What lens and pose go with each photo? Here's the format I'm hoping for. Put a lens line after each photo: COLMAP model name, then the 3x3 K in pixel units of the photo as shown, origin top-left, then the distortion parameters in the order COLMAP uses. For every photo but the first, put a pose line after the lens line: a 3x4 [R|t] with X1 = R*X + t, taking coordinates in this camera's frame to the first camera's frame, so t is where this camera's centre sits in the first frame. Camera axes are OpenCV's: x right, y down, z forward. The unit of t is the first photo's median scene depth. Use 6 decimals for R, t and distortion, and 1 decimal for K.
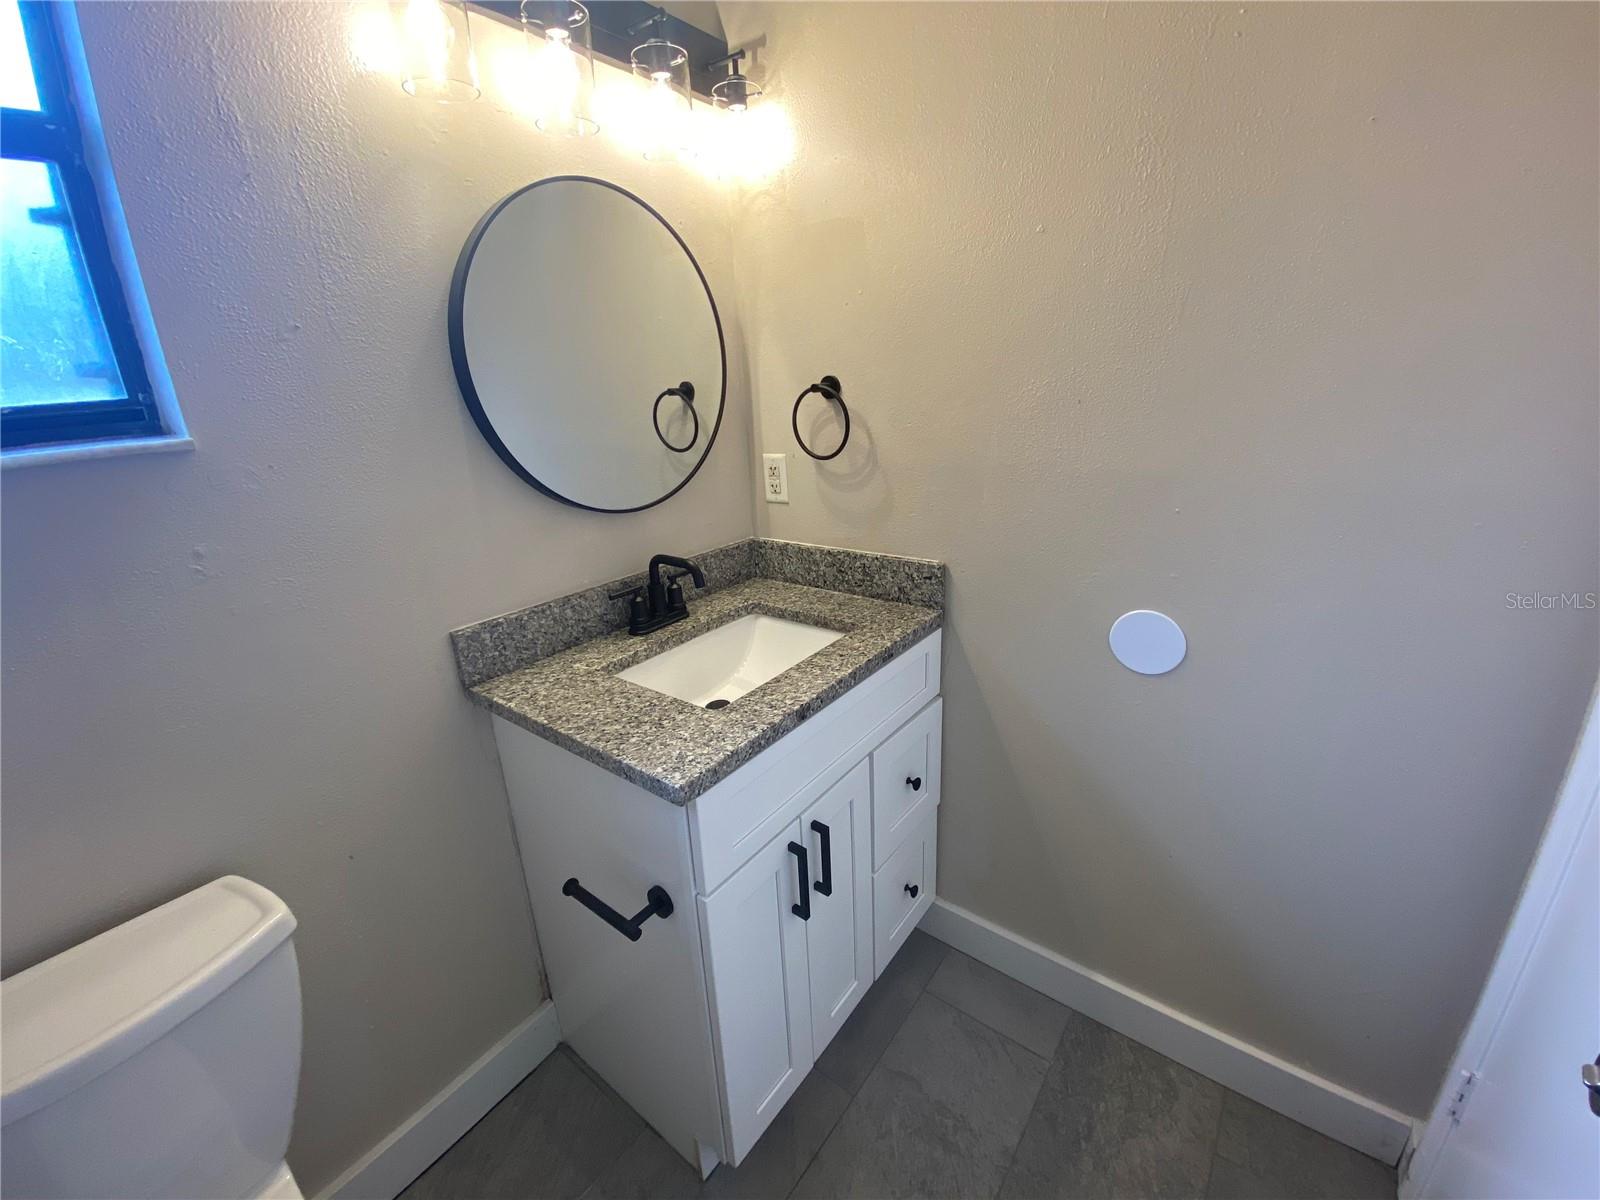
lens RADIAL K [[638.2, 0, 800.0], [0, 638.2, 600.0], [0, 0, 1]] dist [0.003435, -0.013854]
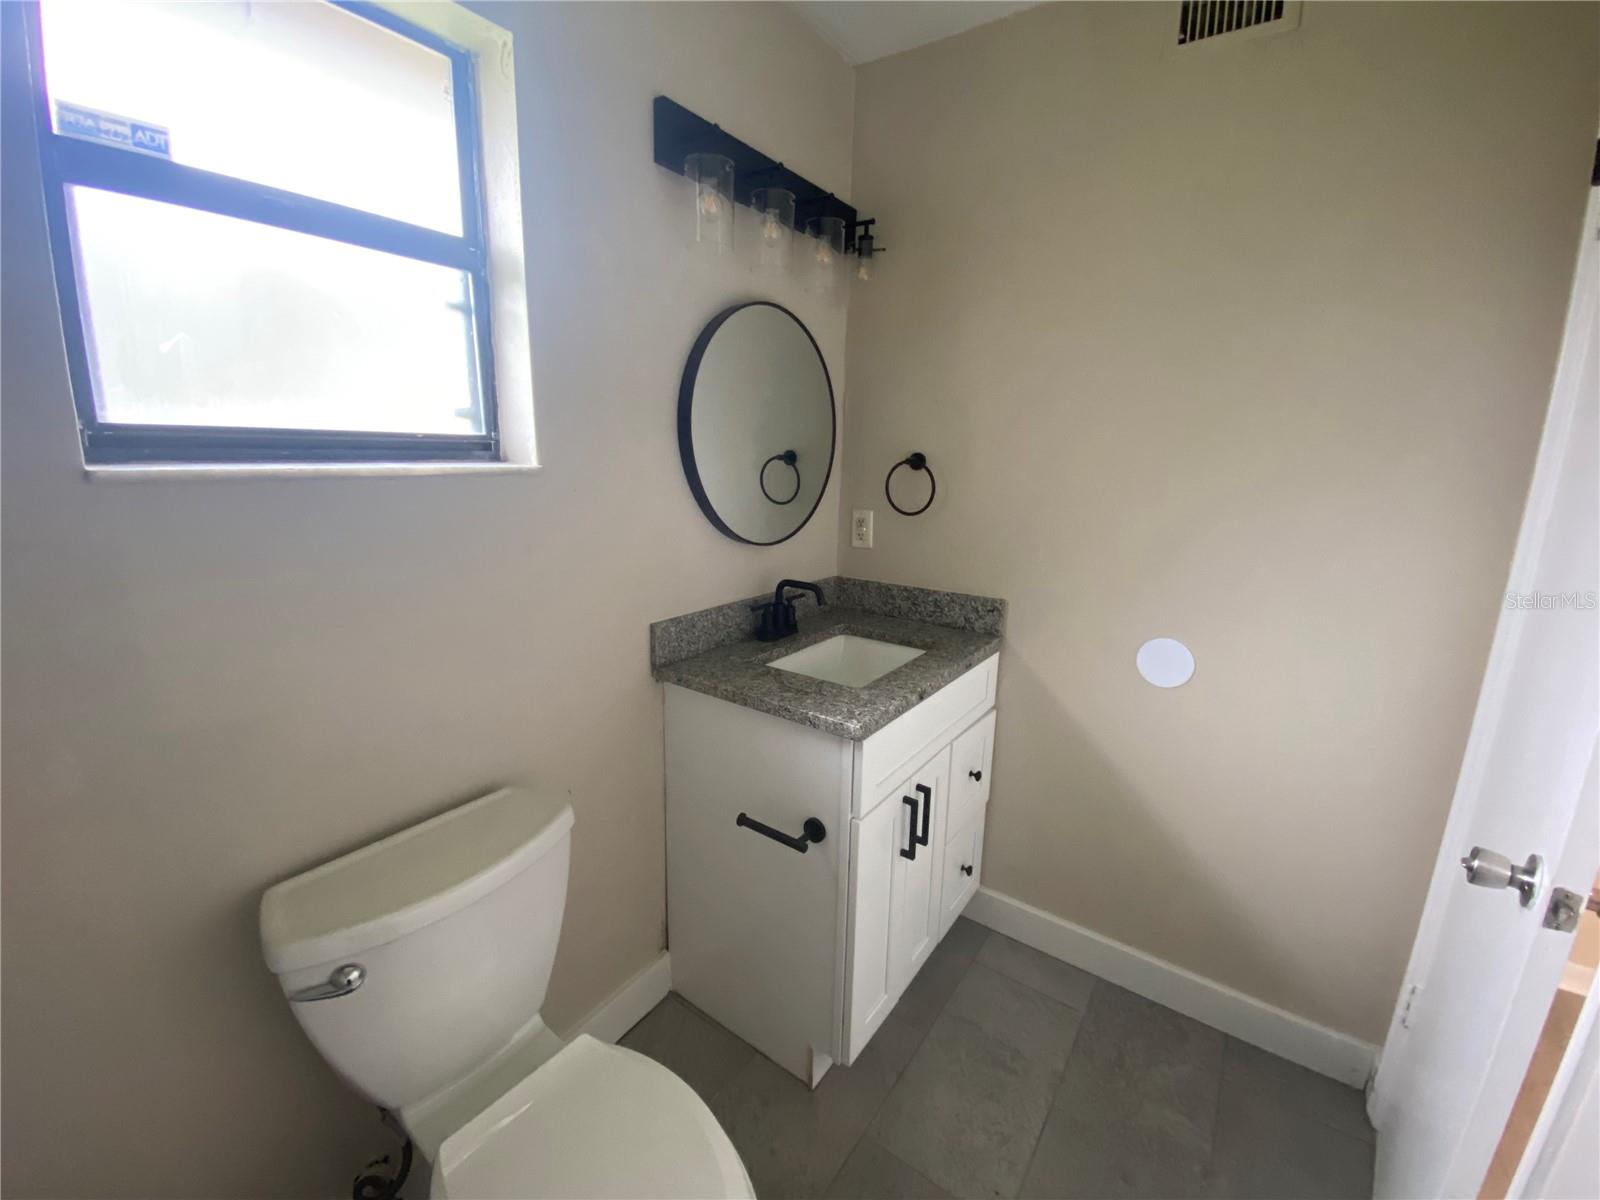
lens RADIAL K [[651.1, 0, 800.0], [0, 651.1, 600.0], [0, 0, 1]] dist [-0.001415, -0.012024]
pose [[0.997579, 0.055090, 0.042446, -0.254498], [-0.050386, 0.993207, -0.104885, 0.108469], [-0.047936, 0.102492, 0.993578, -0.294951]]
